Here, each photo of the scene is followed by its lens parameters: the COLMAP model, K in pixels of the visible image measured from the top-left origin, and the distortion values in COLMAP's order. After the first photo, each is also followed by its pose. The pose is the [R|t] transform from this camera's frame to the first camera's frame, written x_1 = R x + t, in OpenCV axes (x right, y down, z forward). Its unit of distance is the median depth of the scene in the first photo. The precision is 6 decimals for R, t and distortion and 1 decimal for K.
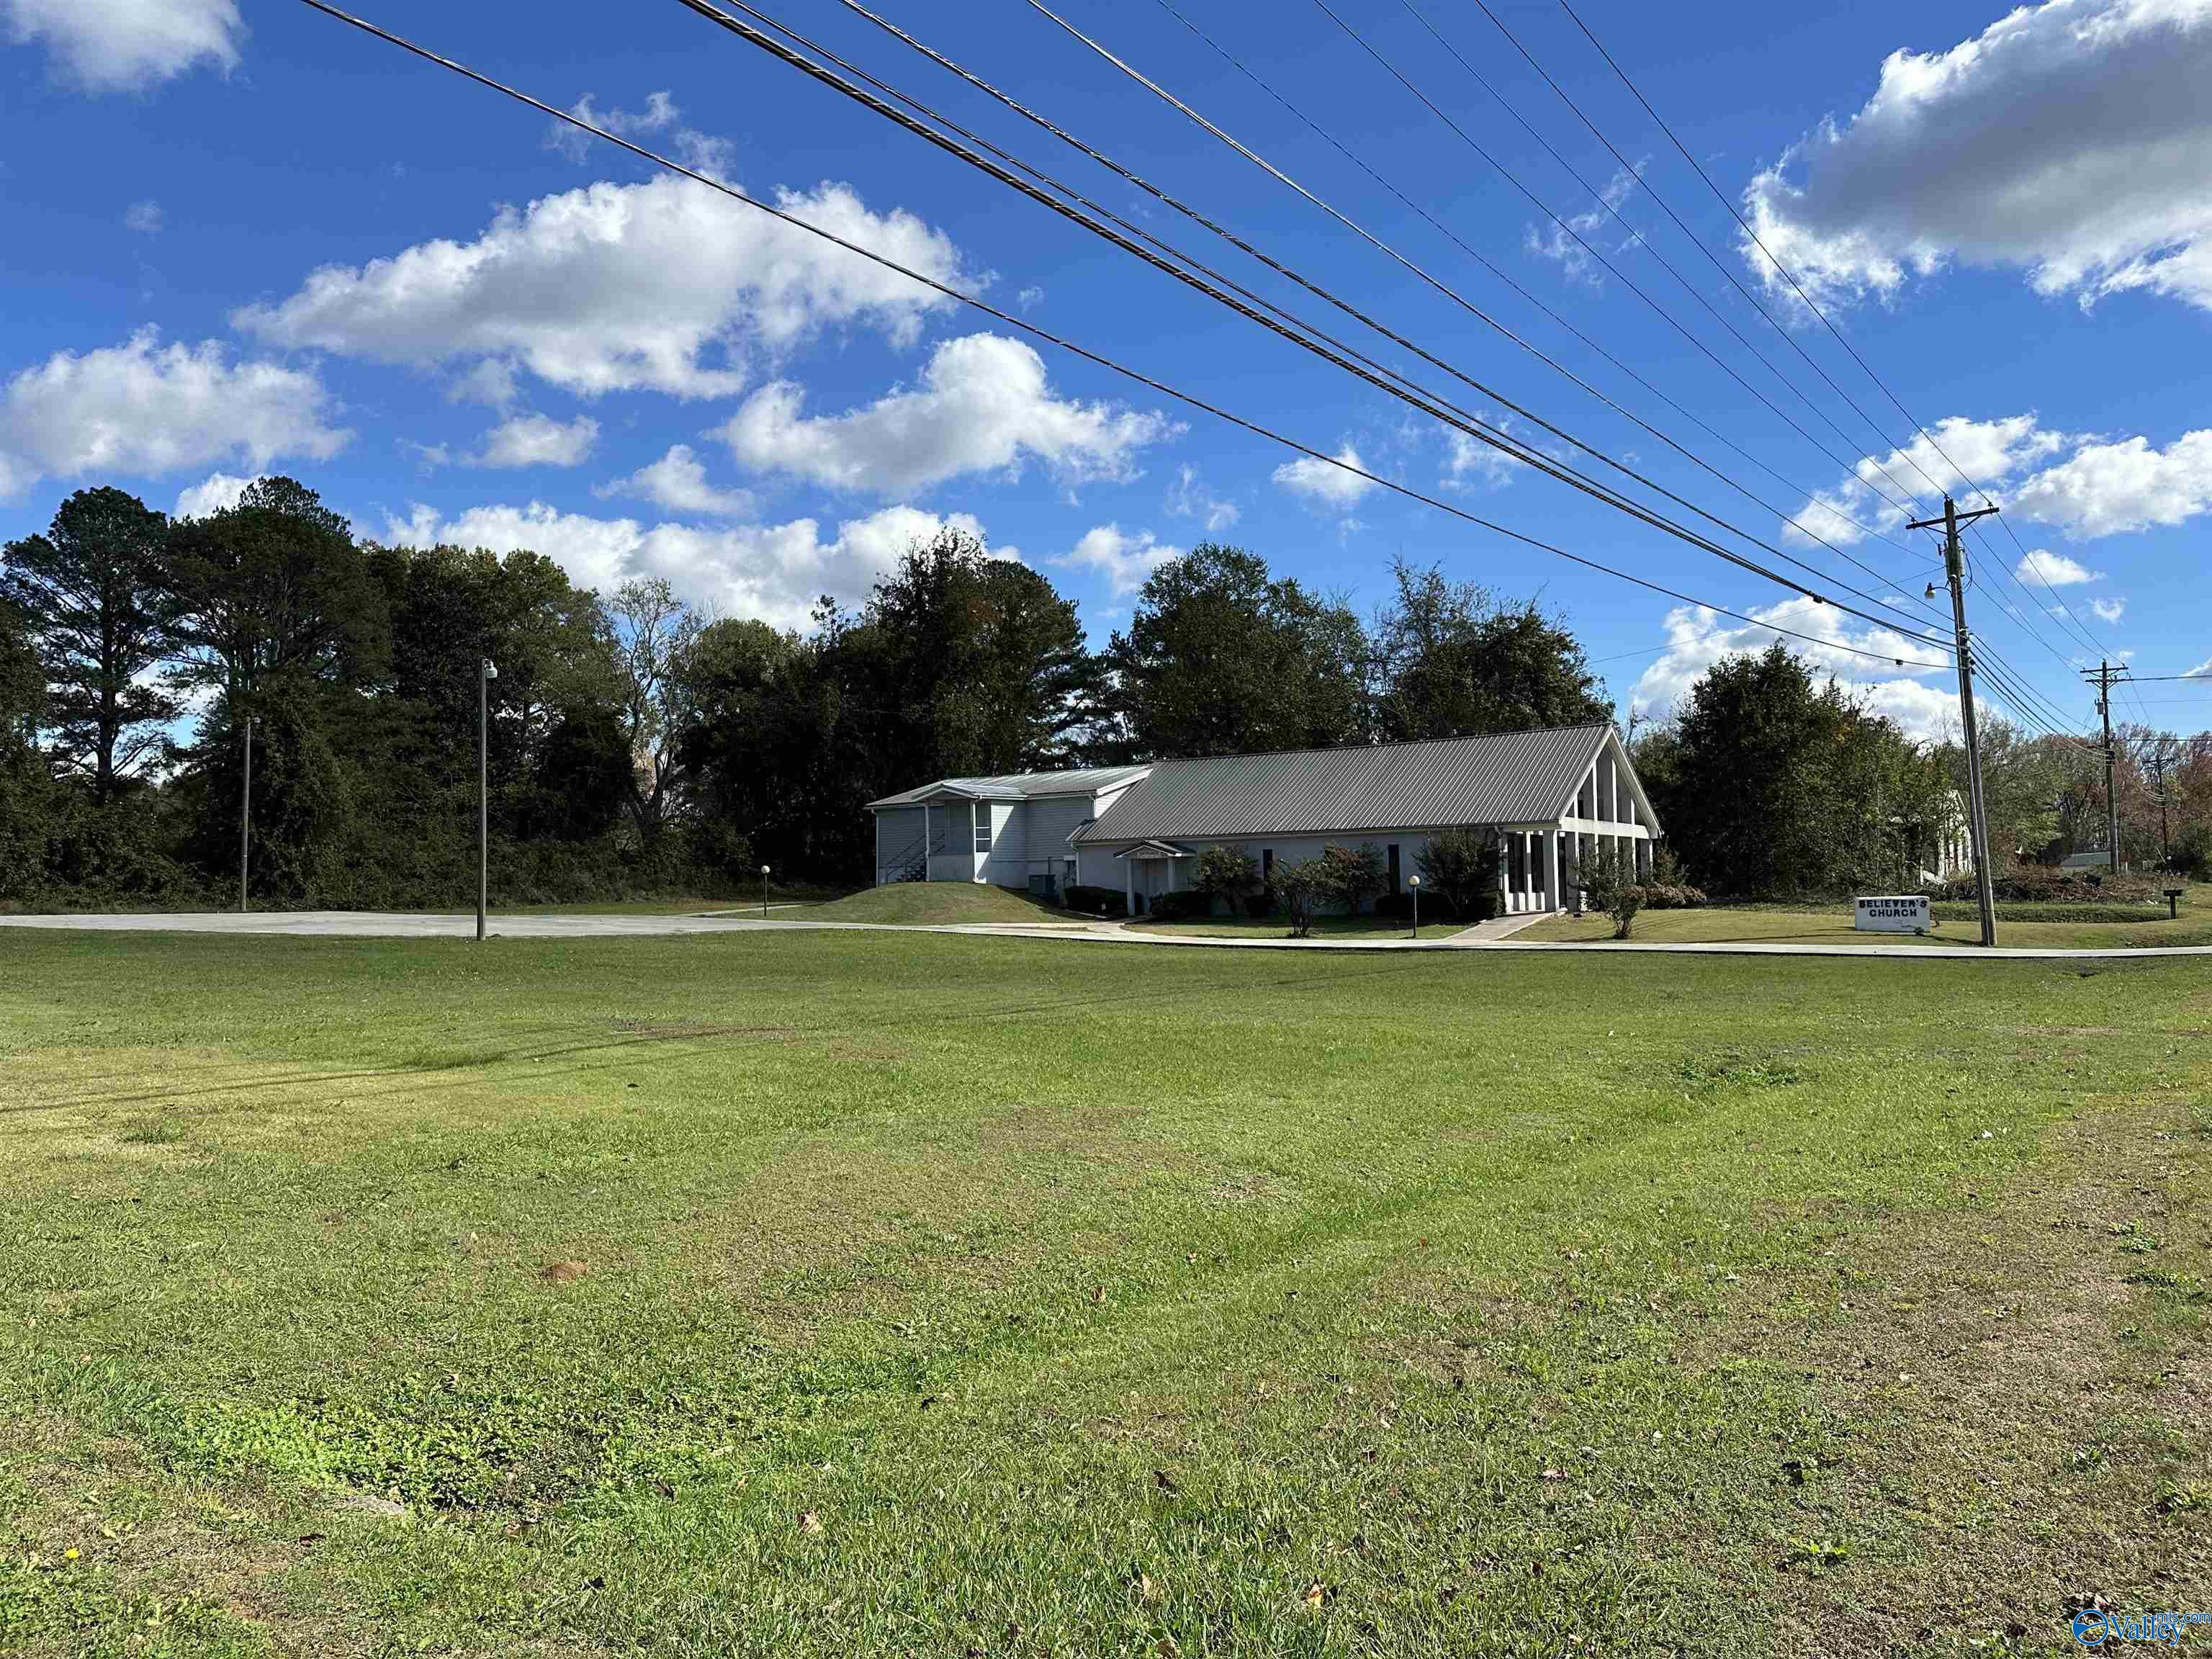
lens RADIAL K [[1531.7, 0, 1111.0], [0, 1531.7, 829.1], [0, 0, 1]] dist [0.111870, -0.149013]
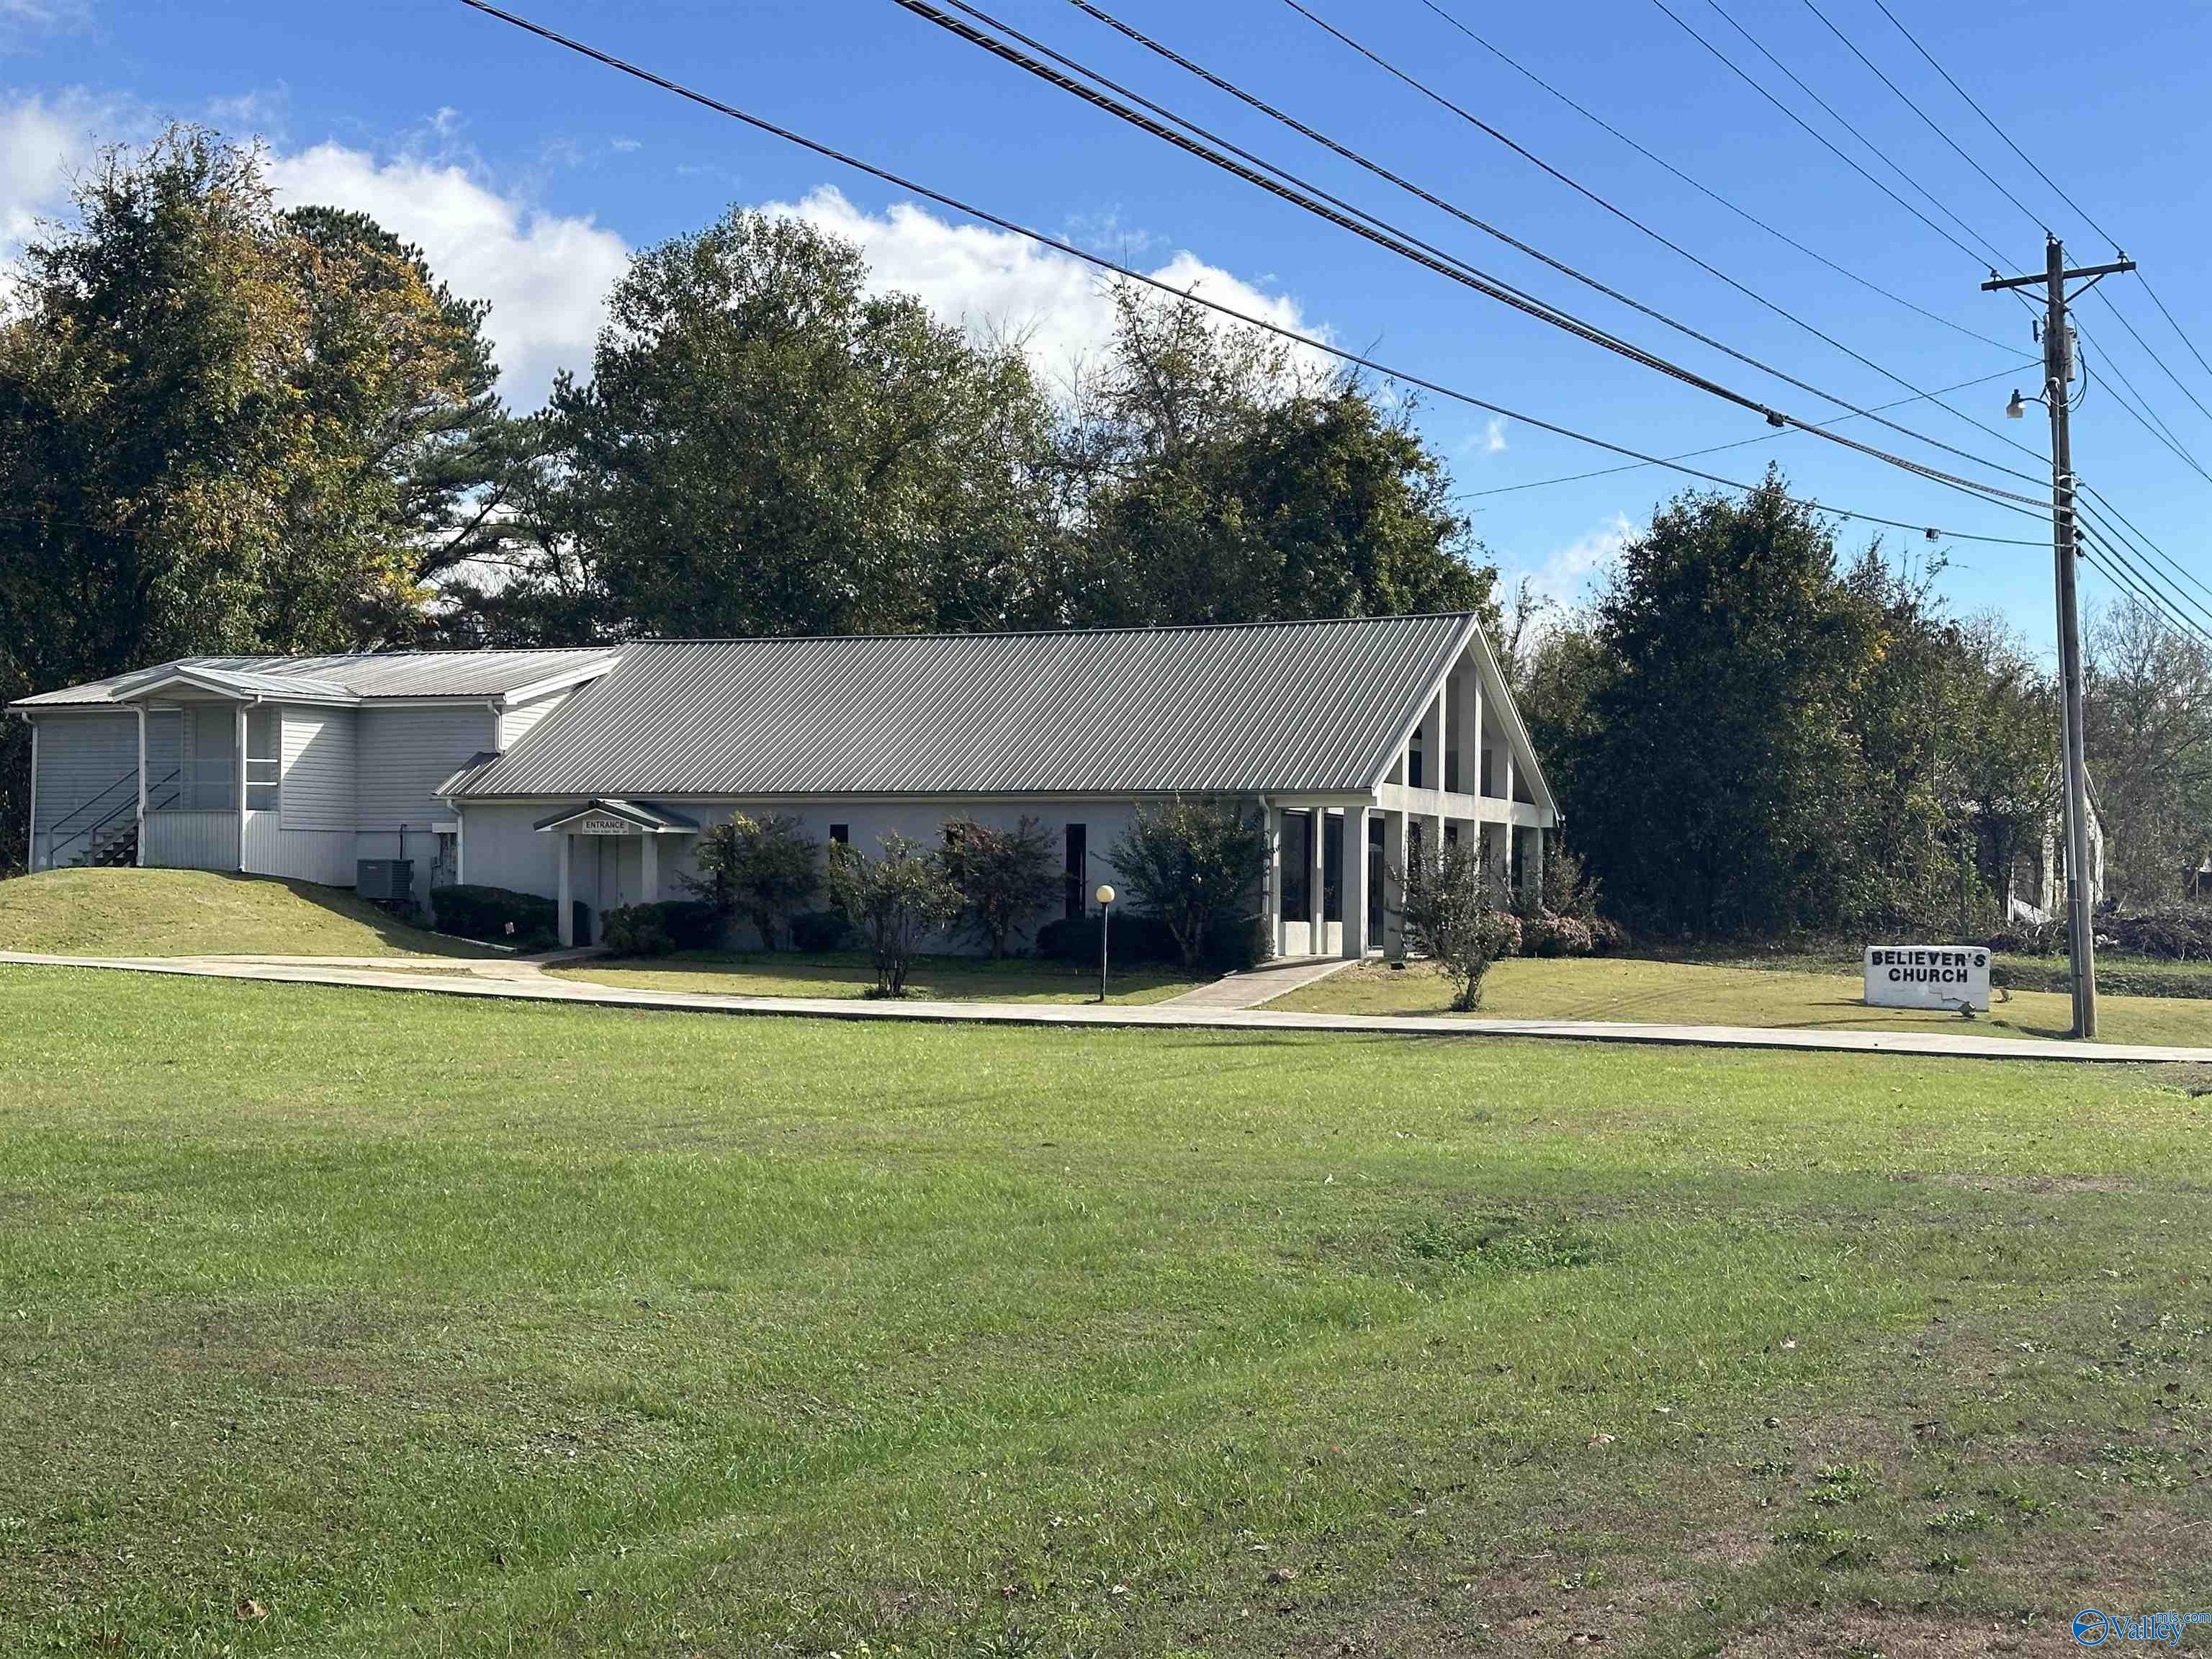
lens RADIAL K [[3060.8, 0, 1128.0], [0, 3060.8, 820.6], [0, 0, 1]] dist [0.207487, -0.298990]
pose [[0.983269, 0.033151, 0.179119, 0.011744], [-0.035953, 0.999276, 0.012423, -0.004110], [-0.178578, -0.018655, 0.983749, -0.031878]]
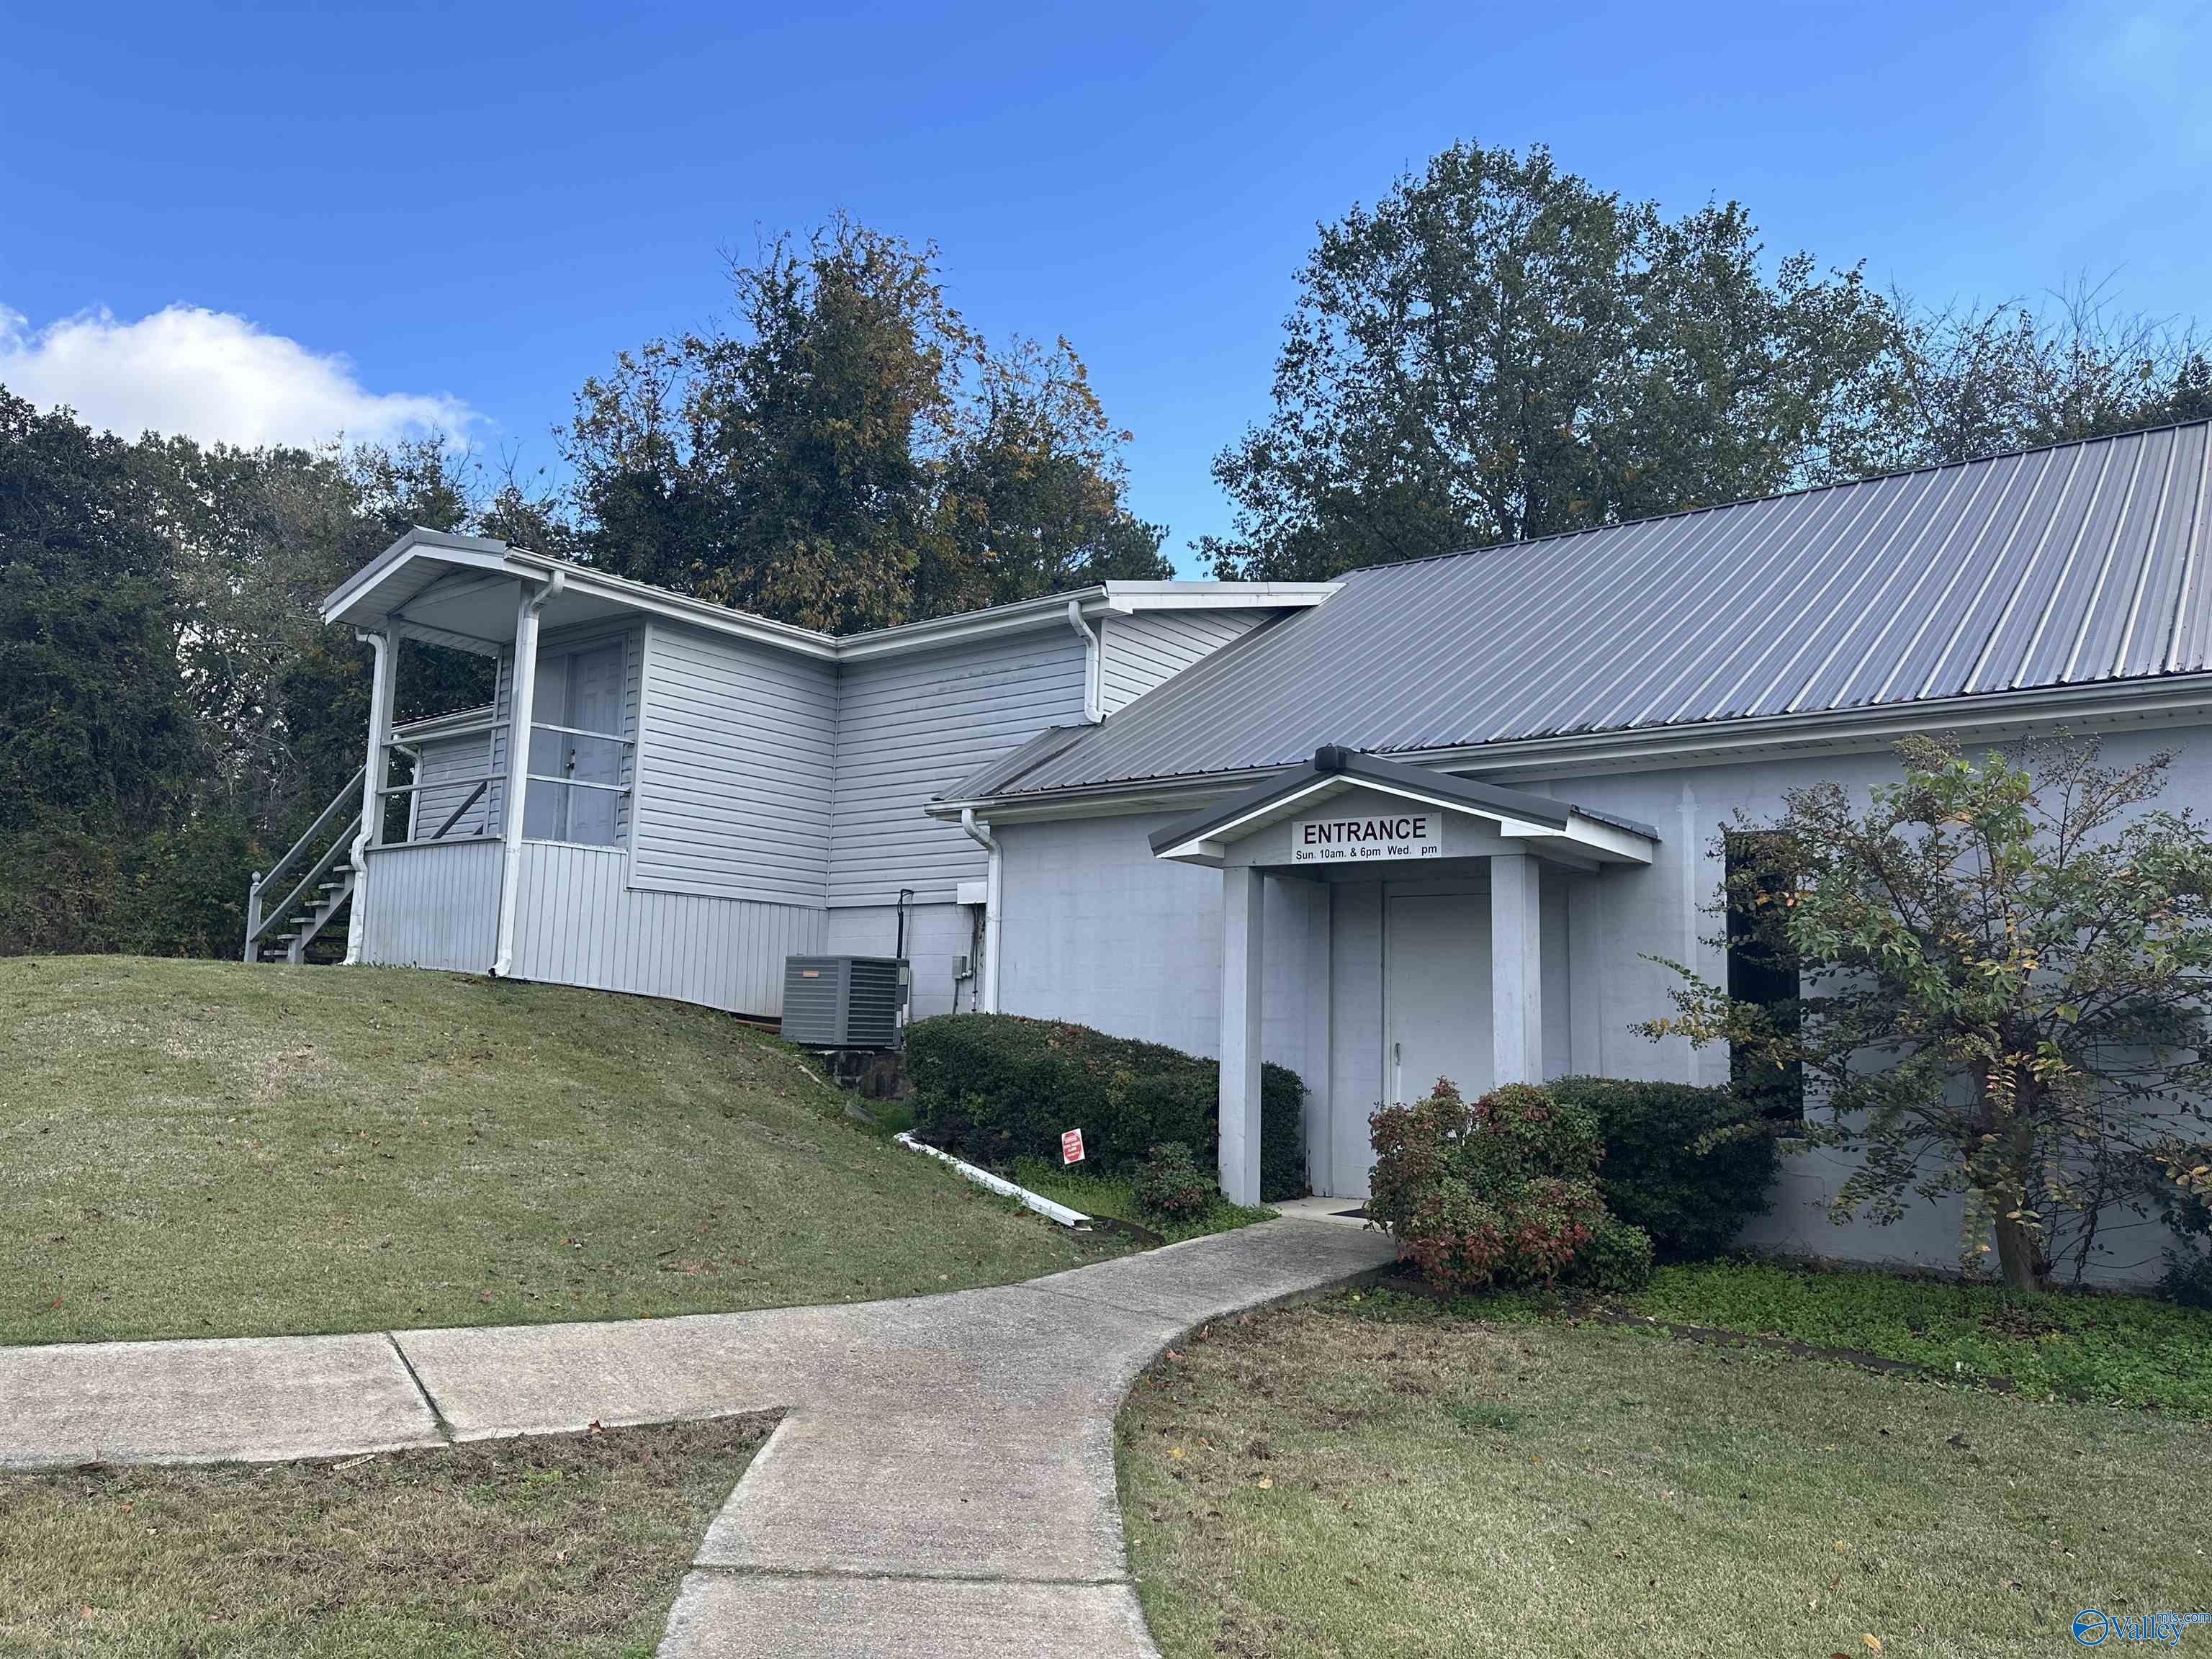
lens RADIAL K [[1531.7, 0, 1111.0], [0, 1531.7, 829.1], [0, 0, 1]] dist [0.111870, -0.149013]
pose [[0.995997, 0.038985, -0.080438, 0.010799], [-0.046132, 0.994963, -0.088994, 0.027667], [0.076563, 0.092348, 0.992779, 0.737042]]
